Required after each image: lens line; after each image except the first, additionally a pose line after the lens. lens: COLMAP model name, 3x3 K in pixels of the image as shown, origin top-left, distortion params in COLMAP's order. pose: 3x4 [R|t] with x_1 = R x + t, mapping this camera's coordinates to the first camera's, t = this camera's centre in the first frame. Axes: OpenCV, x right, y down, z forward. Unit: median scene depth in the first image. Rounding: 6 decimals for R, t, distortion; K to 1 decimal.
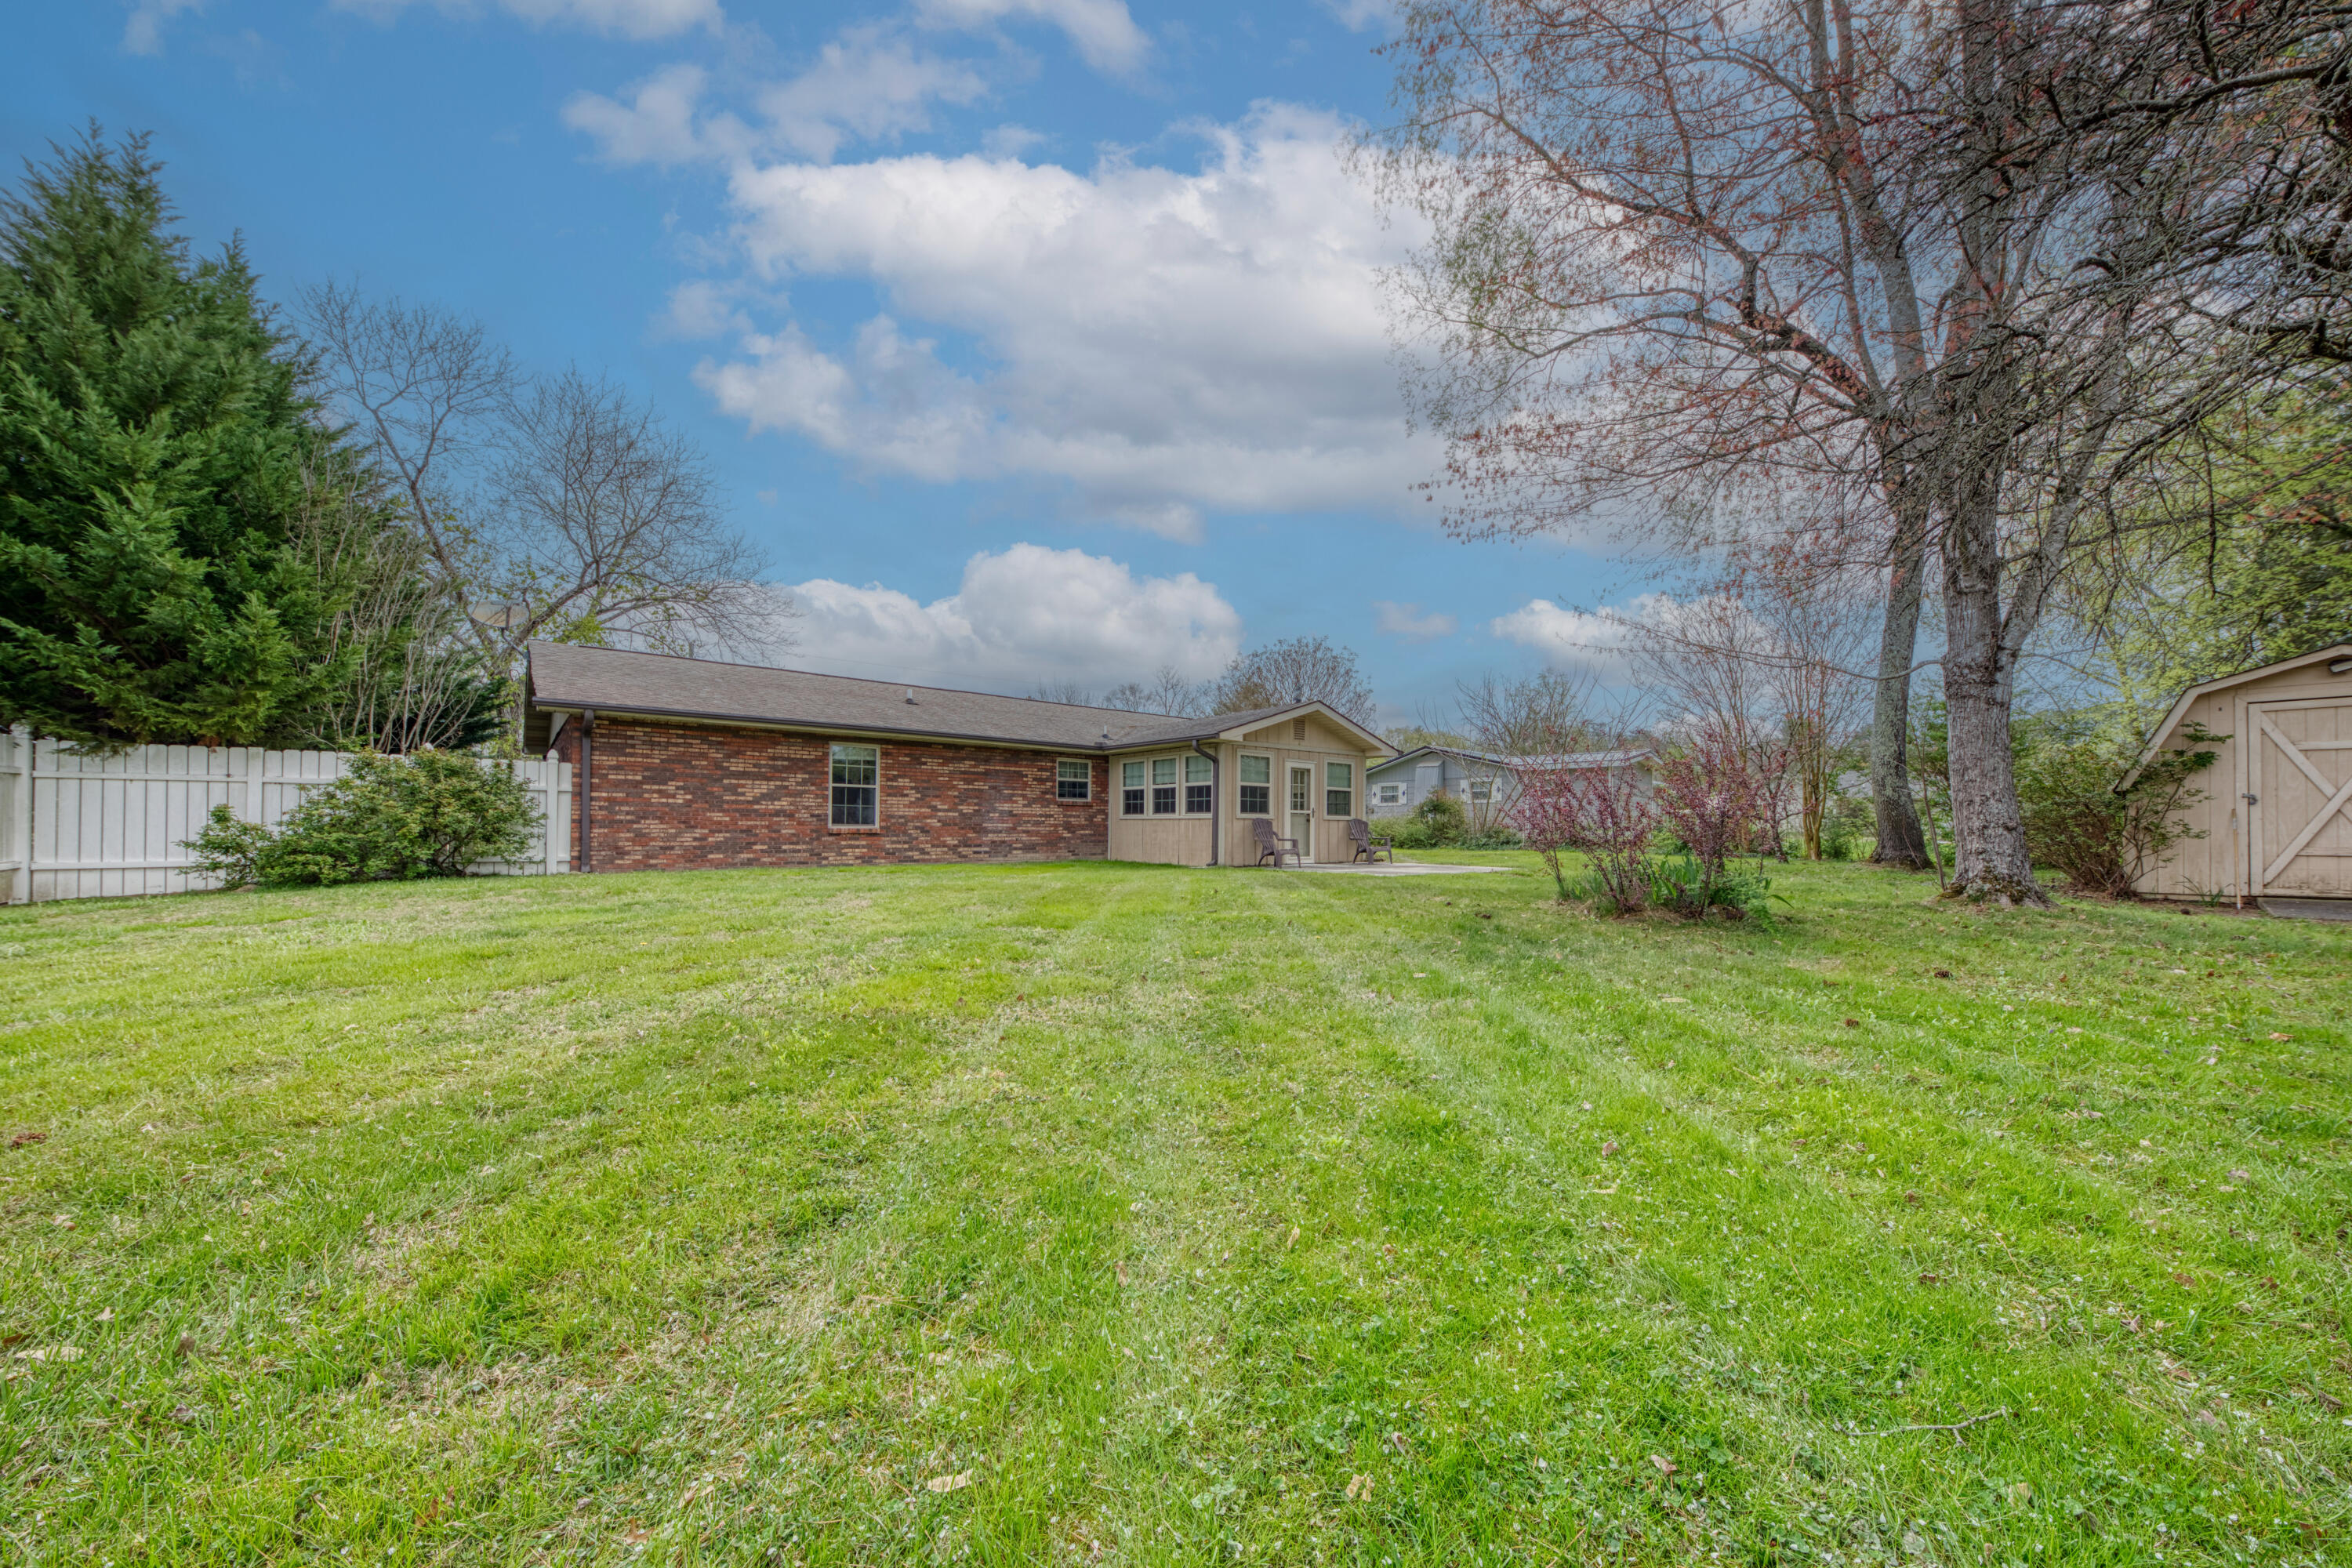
lens RADIAL K [[816.5, 0, 1183.9], [0, 816.5, 800.5], [0, 0, 1]] dist [-0.006067, -0.000103]
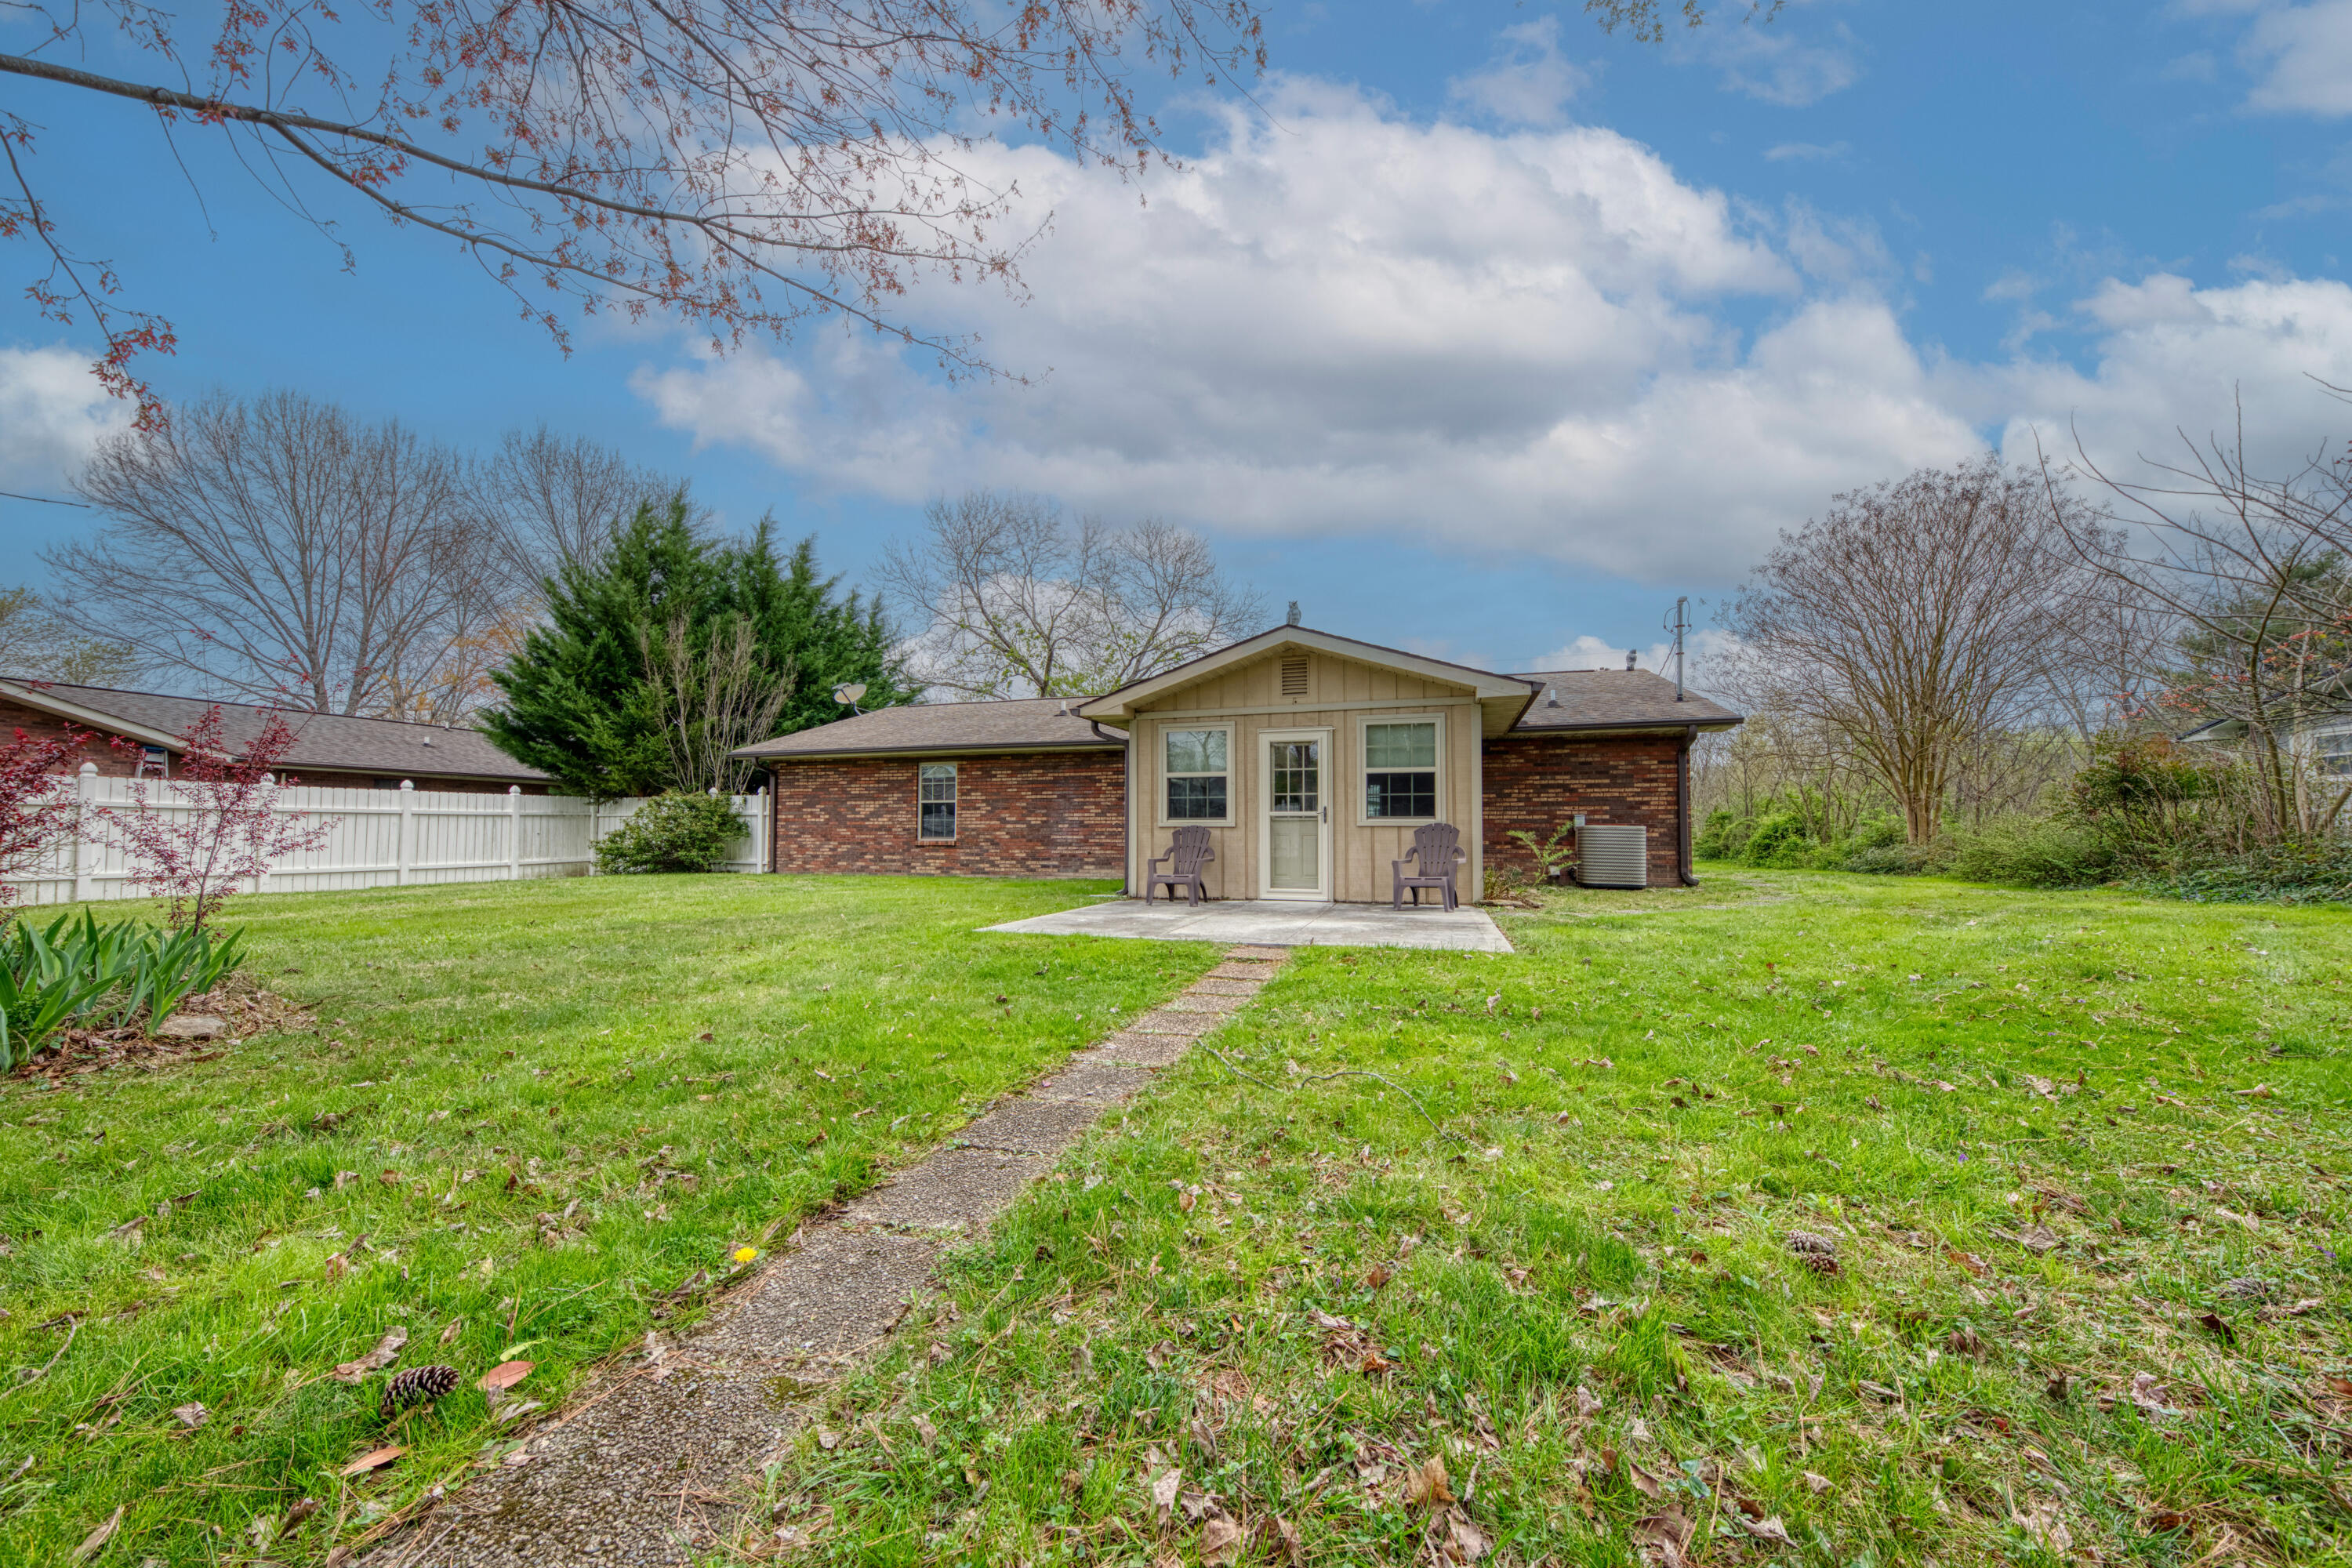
lens RADIAL K [[816.5, 0, 1183.9], [0, 816.5, 800.5], [0, 0, 1]] dist [-0.006067, -0.000103]
pose [[0.538748, -0.039299, -0.841550, 0.683917], [0.032477, 0.999138, -0.025867, 0.019186], [0.841841, -0.013396, 0.539560, 0.687547]]
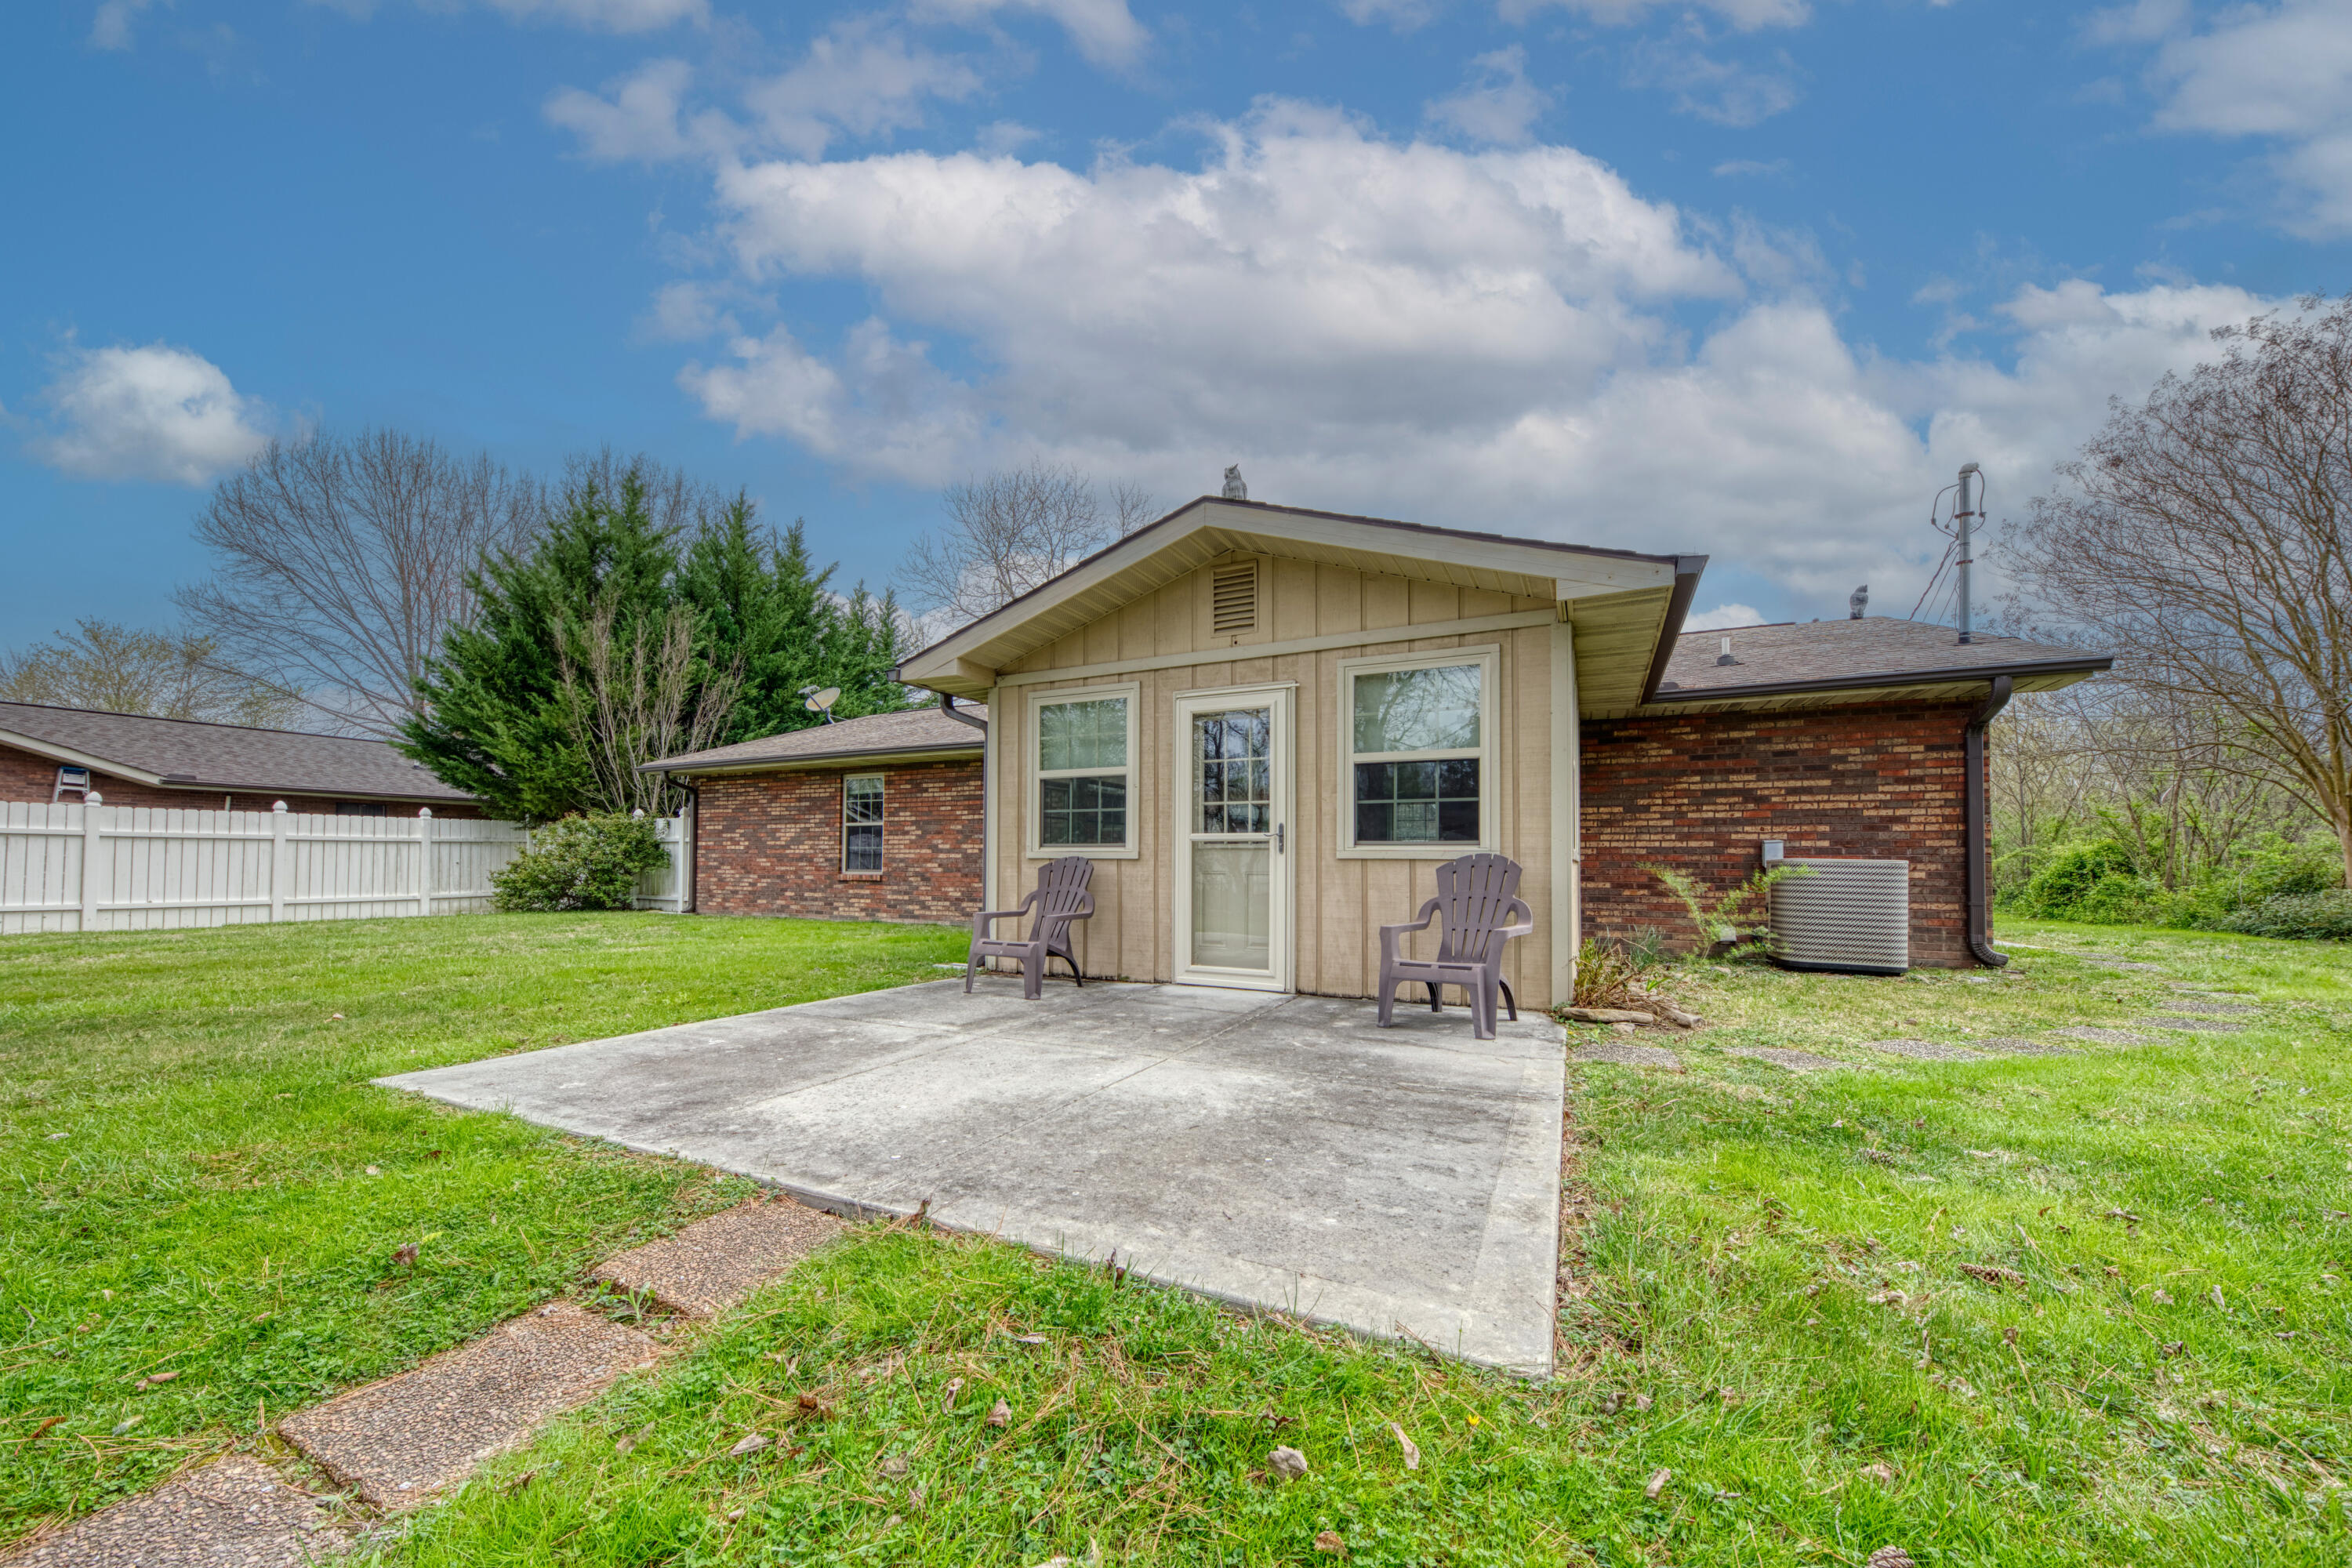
lens RADIAL K [[836.9, 0, 1178.3], [0, 836.9, 837.9], [0, 0, 1]] dist [-0.000763, -0.000209]
pose [[0.401694, -0.030712, -0.915259, 0.517413], [0.029734, 0.999348, -0.020484, 0.023670], [0.915291, -0.018986, 0.402345, 0.946302]]
